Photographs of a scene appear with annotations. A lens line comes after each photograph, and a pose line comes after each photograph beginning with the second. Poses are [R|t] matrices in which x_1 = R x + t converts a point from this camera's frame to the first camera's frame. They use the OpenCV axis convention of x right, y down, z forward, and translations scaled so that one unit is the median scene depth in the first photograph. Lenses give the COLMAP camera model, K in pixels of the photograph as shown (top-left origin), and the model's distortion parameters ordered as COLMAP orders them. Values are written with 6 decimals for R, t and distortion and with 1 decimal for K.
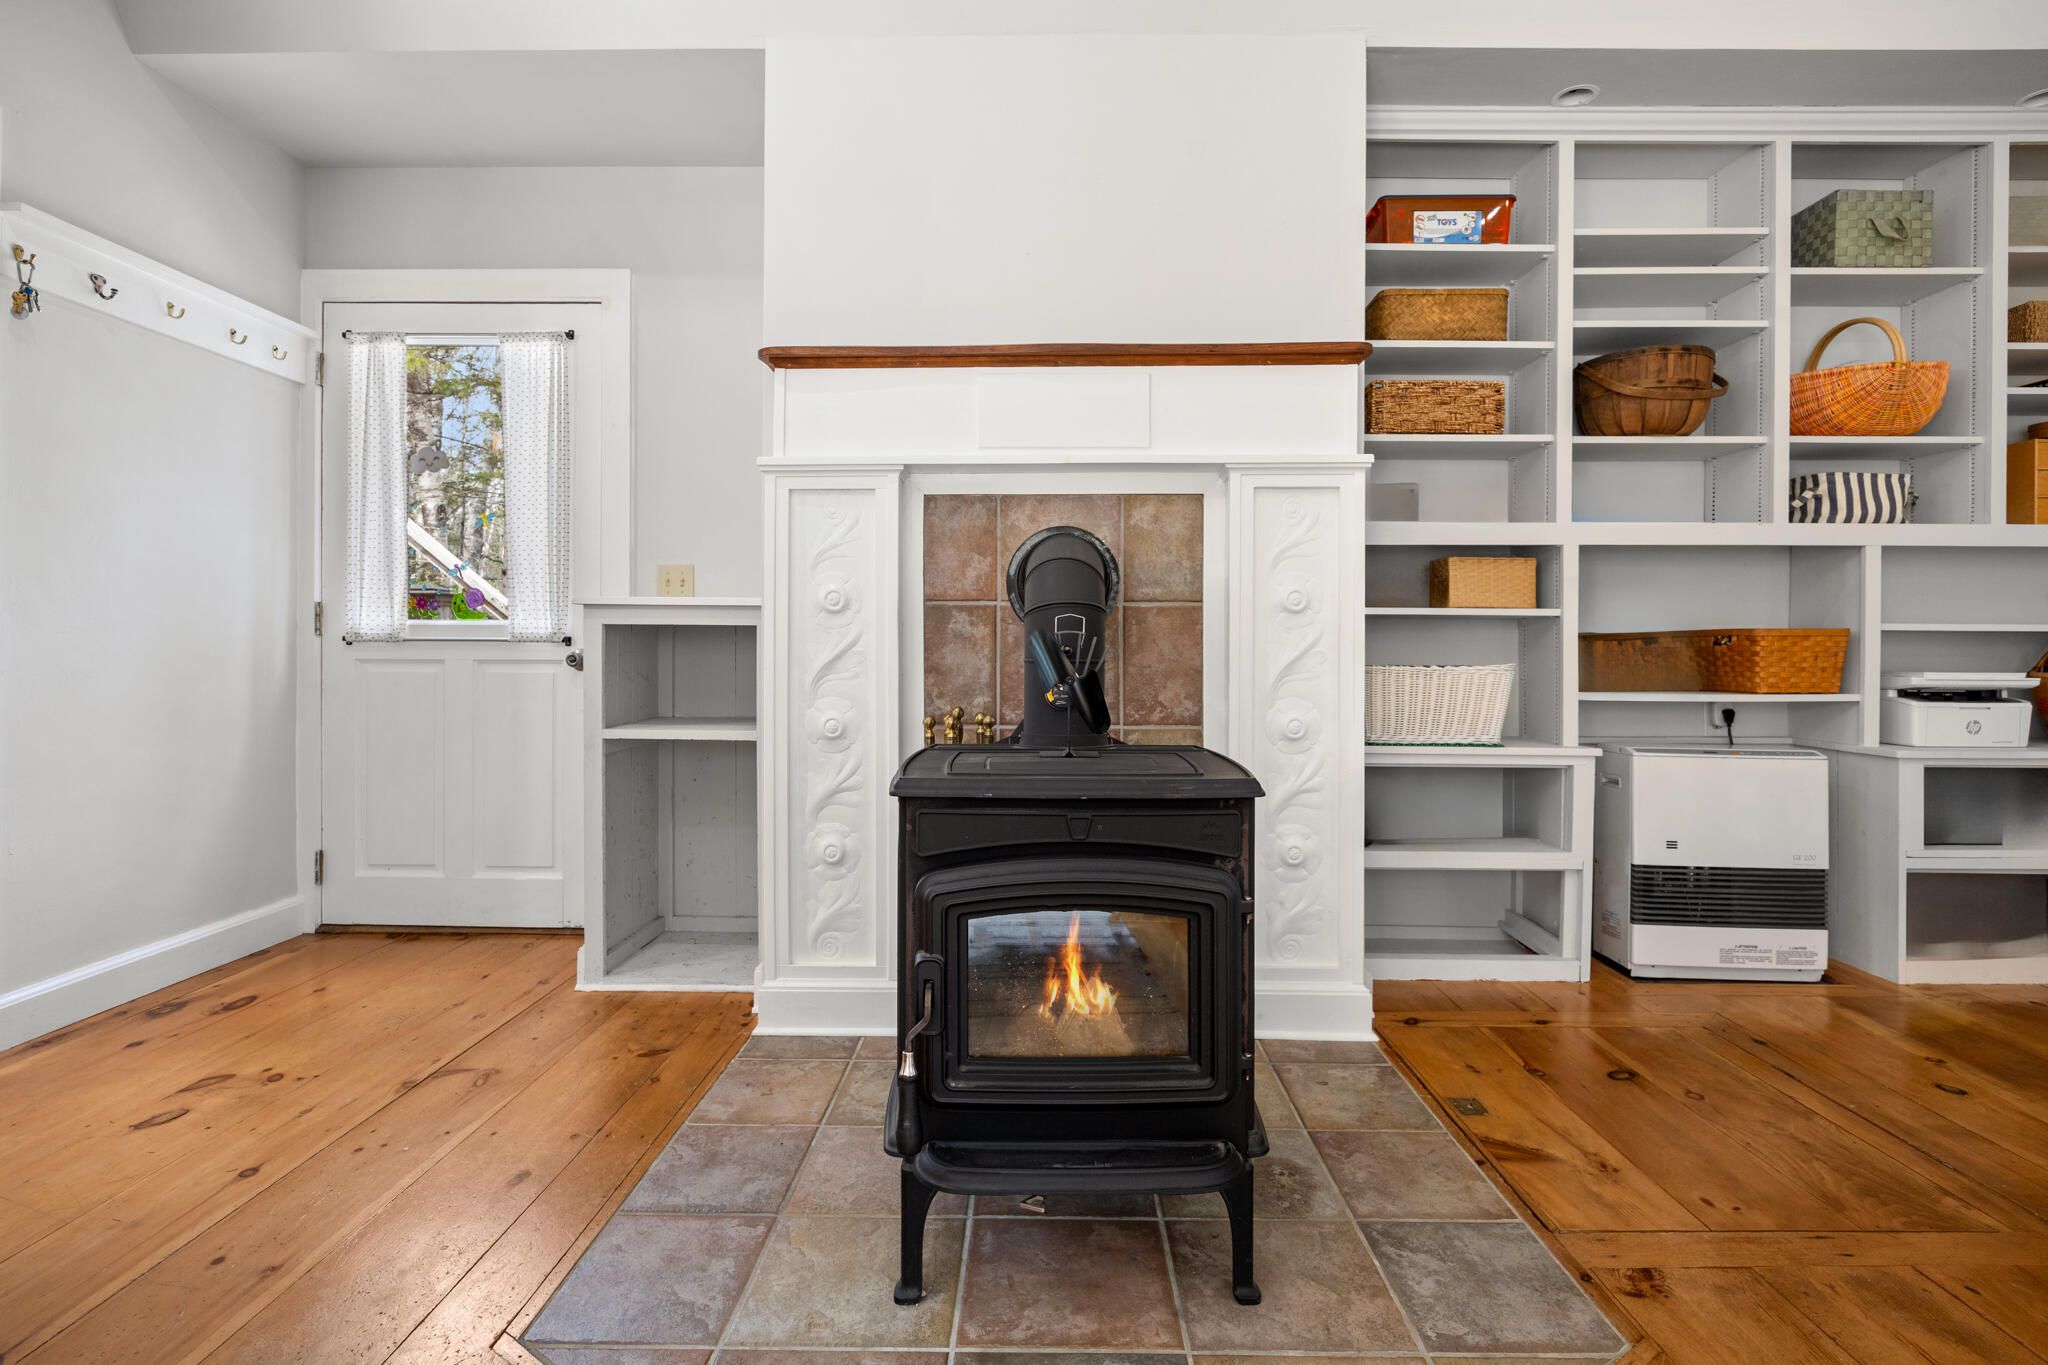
lens RADIAL K [[1020.9, 0, 1021.4], [0, 1020.9, 647.5], [0, 0, 1]] dist [-0.003223, -0.000553]
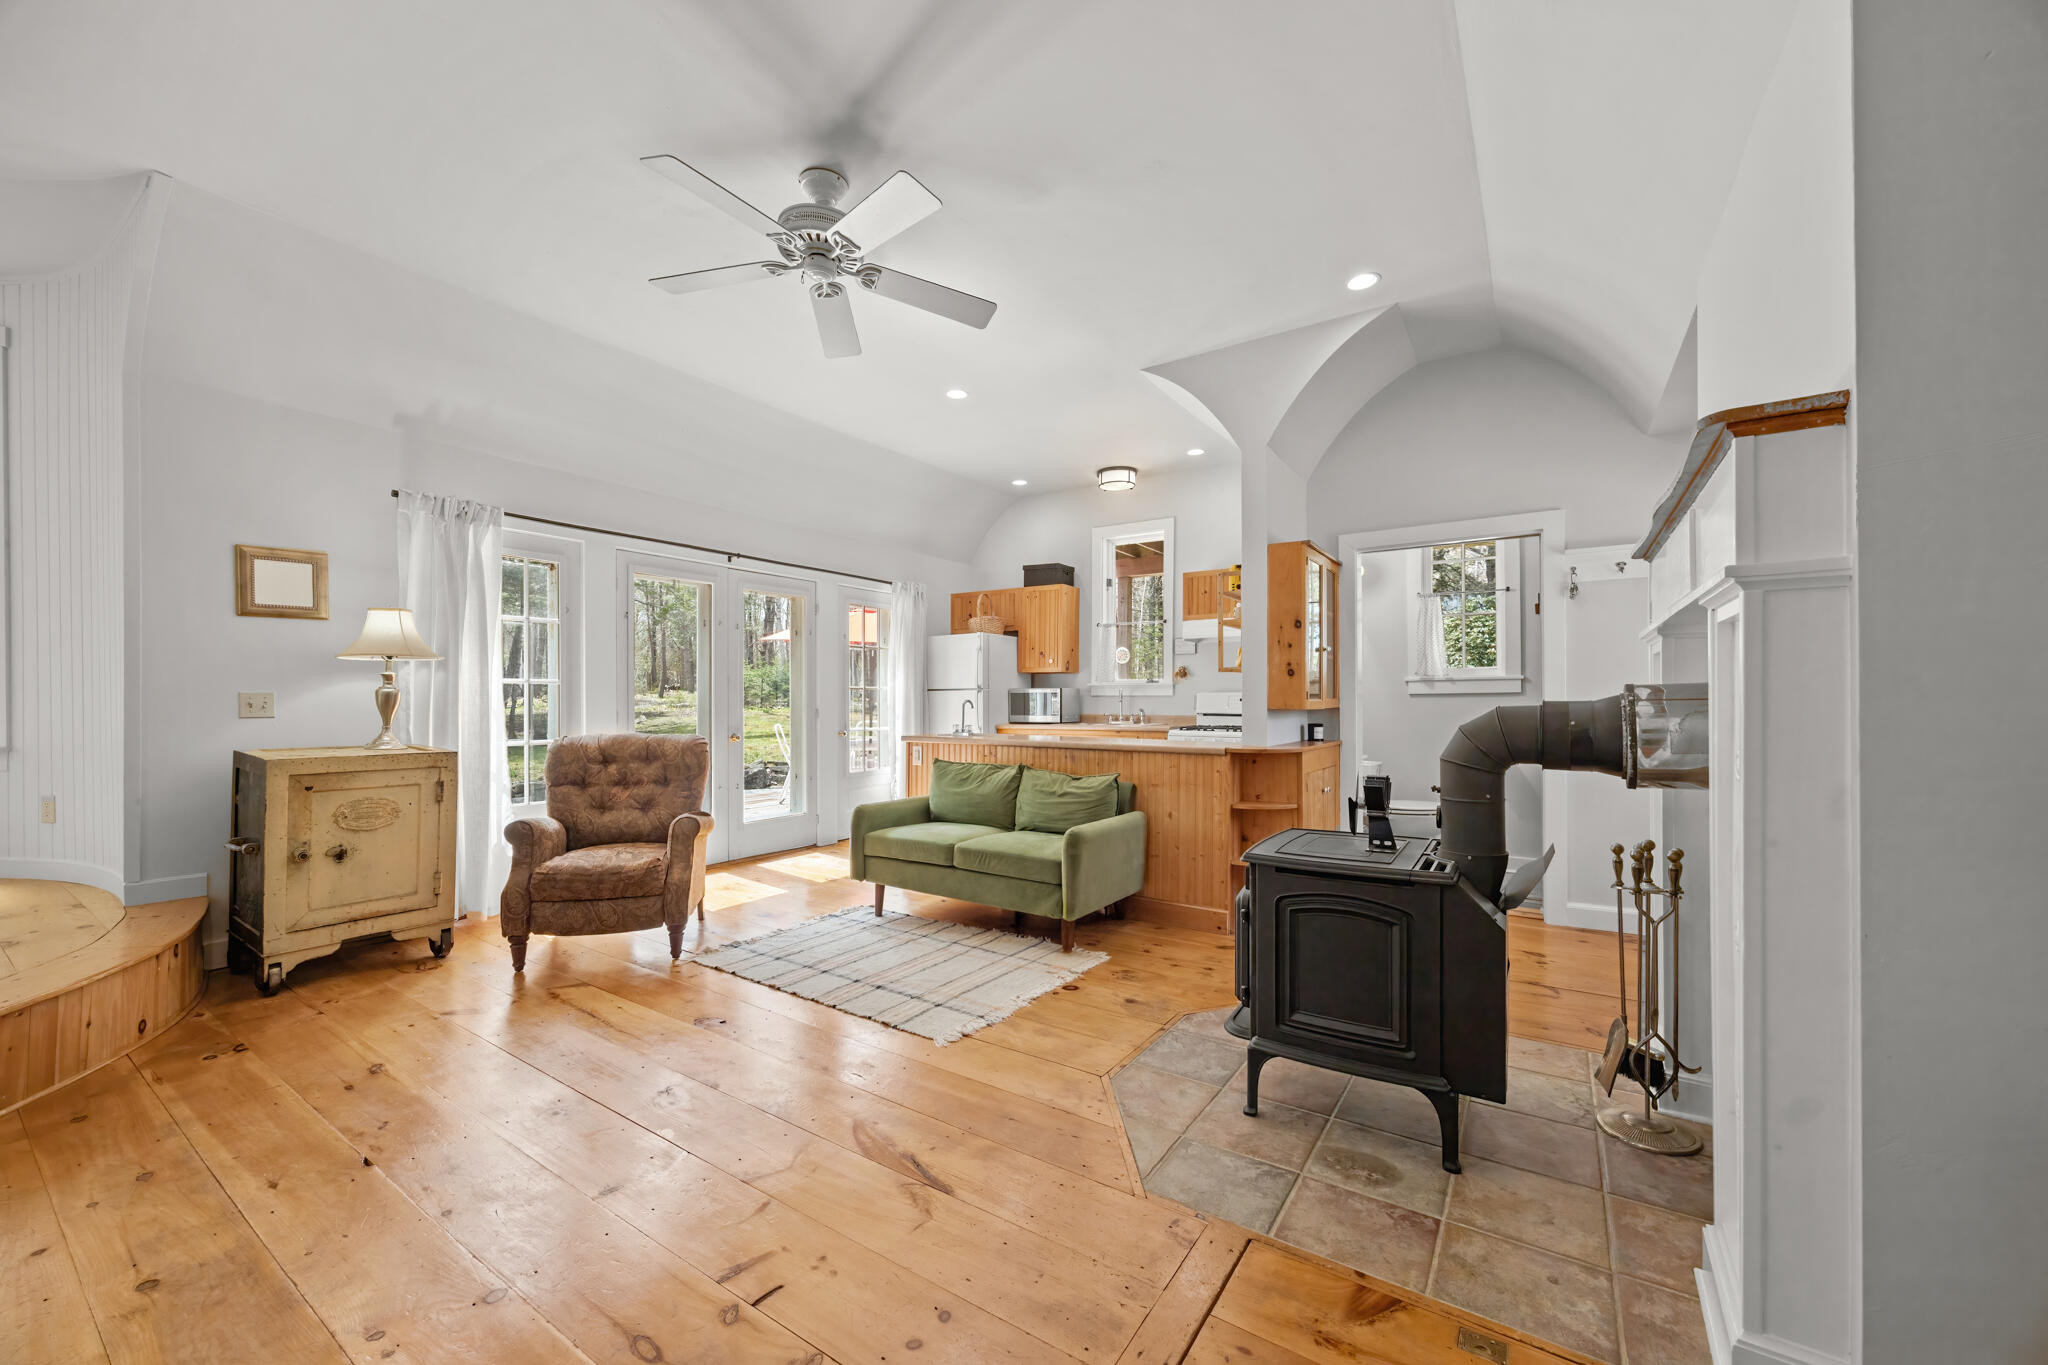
lens RADIAL K [[788.9, 0, 1024.0], [0, 788.9, 682.5], [0, 0, 1]] dist [0.000138, 0.000173]
pose [[-0.549373, -0.021464, -0.835301, 0.931954], [0.005455, 0.999557, -0.029273, -0.084271], [0.835559, -0.020638, -0.549013, 0.787875]]
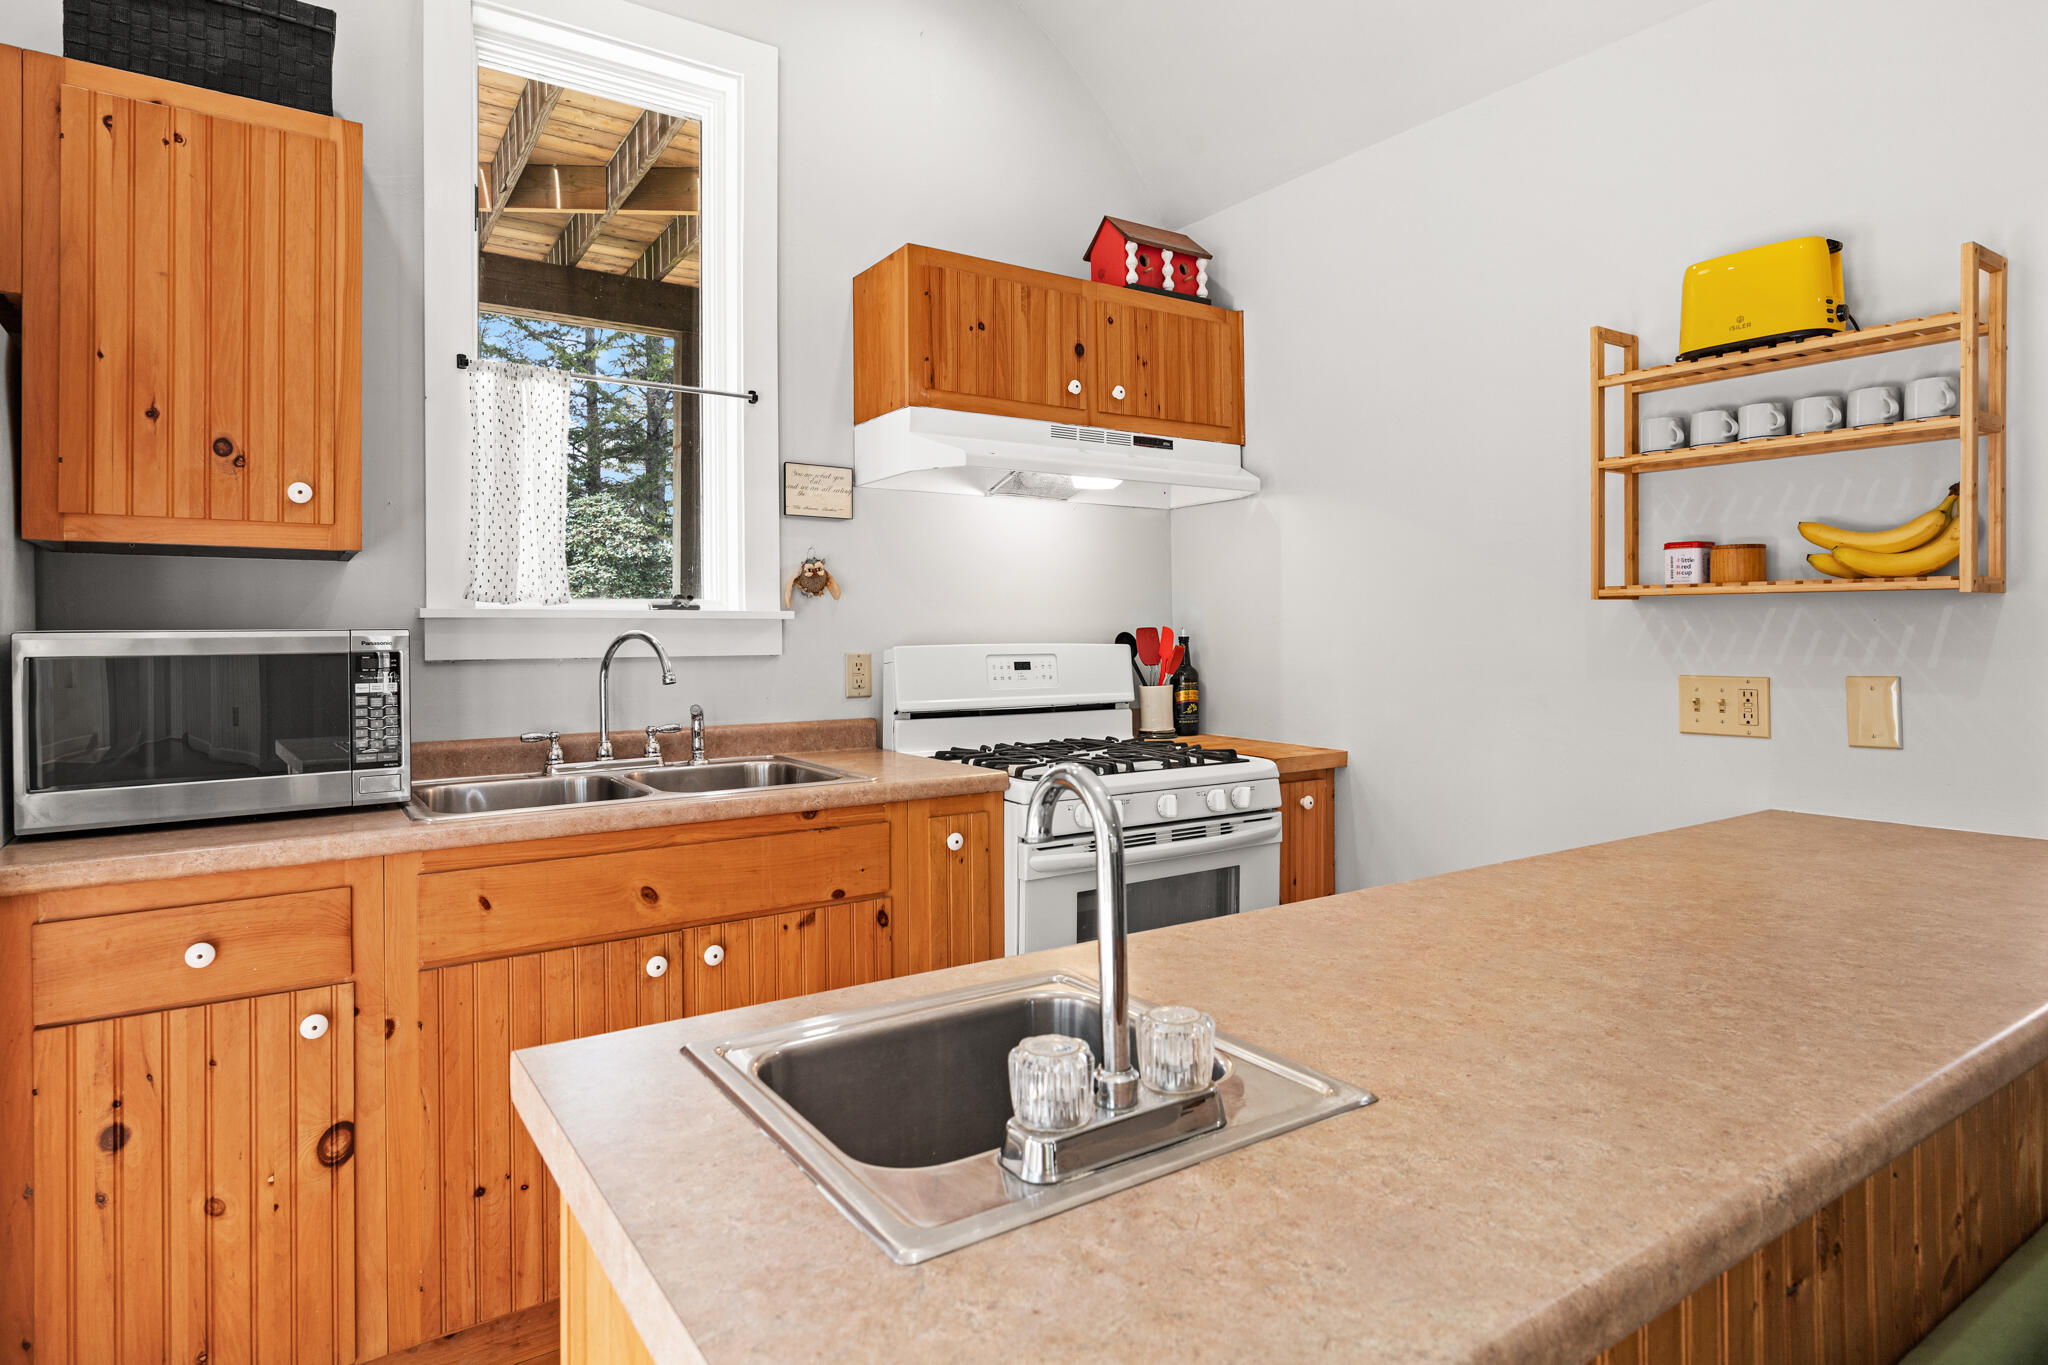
lens RADIAL K [[1126.6, 0, 1026.8], [0, 1126.6, 627.0], [0, 0, 1]] dist [0.002510, 0.001001]
pose [[0.574493, -0.006243, -0.818486, -0.376239], [0.011063, 0.999939, 0.000138, -0.136002], [0.818435, -0.009134, 0.574527, -0.555758]]
